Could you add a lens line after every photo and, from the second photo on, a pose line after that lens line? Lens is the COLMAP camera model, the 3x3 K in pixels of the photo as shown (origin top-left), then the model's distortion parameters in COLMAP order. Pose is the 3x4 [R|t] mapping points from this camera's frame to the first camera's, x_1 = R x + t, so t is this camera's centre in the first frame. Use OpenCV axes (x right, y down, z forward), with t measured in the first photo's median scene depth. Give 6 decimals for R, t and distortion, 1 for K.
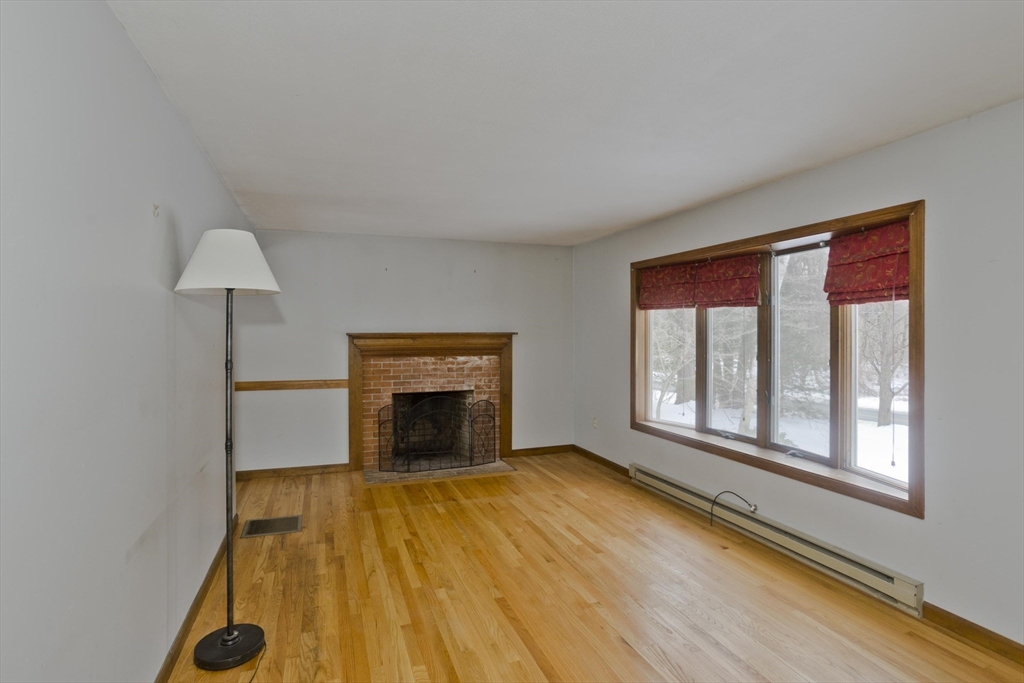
lens RADIAL K [[495.5, 0, 506.0], [0, 495.5, 330.0], [0, 0, 1]] dist [-0.029819, 0.000937]
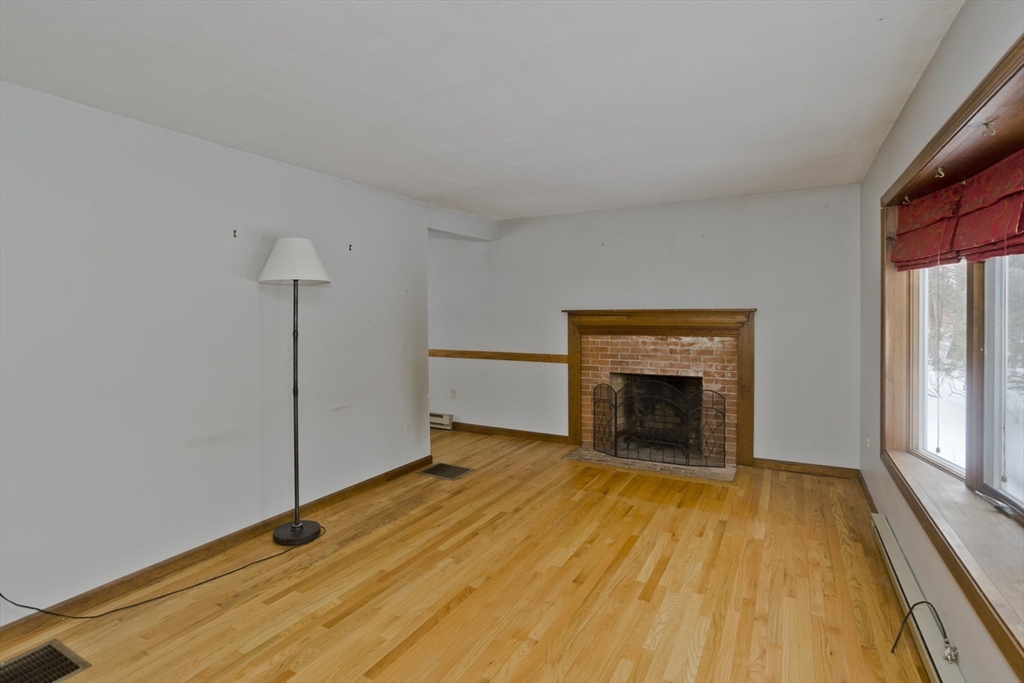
lens RADIAL K [[505.0, 0, 524.6], [0, 505.0, 311.2], [0, 0, 1]] dist [-0.034424, 0.000496]
pose [[0.667465, -0.004232, -0.744629, 0.407557], [0.010277, 0.999941, 0.003529, 0.003261], [0.744570, -0.010008, 0.667469, 0.227740]]
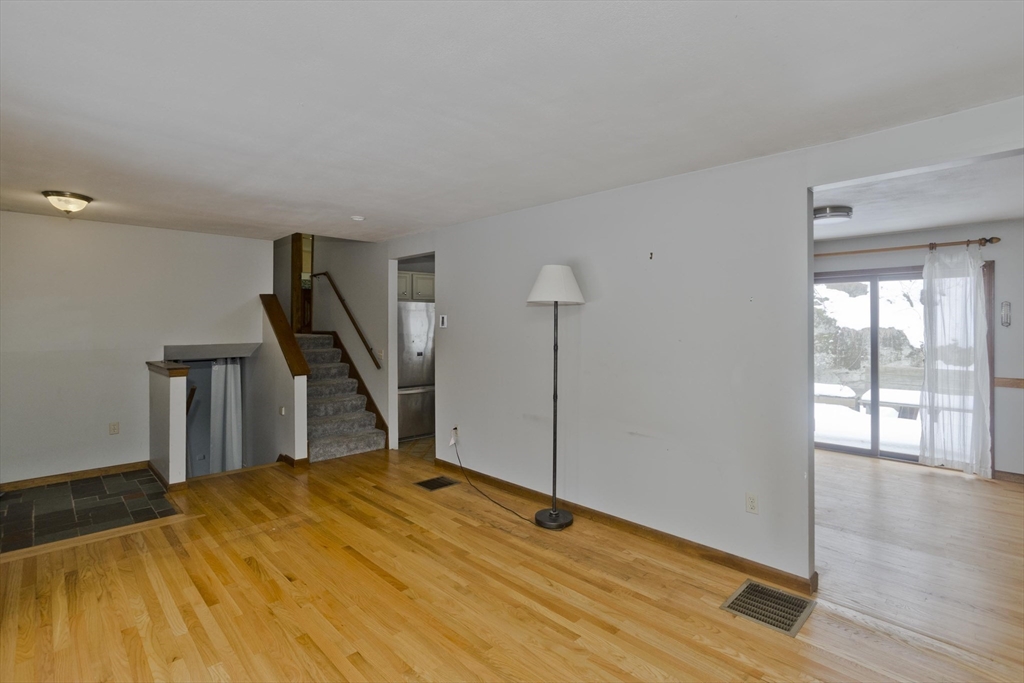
lens RADIAL K [[495.5, 0, 506.0], [0, 495.5, 330.0], [0, 0, 1]] dist [-0.029819, 0.000937]
pose [[-0.919224, 0.001559, -0.393732, 0.099919], [0.001243, 0.999999, 0.001058, 0.005102], [0.393733, 0.000484, -0.919225, 1.053739]]
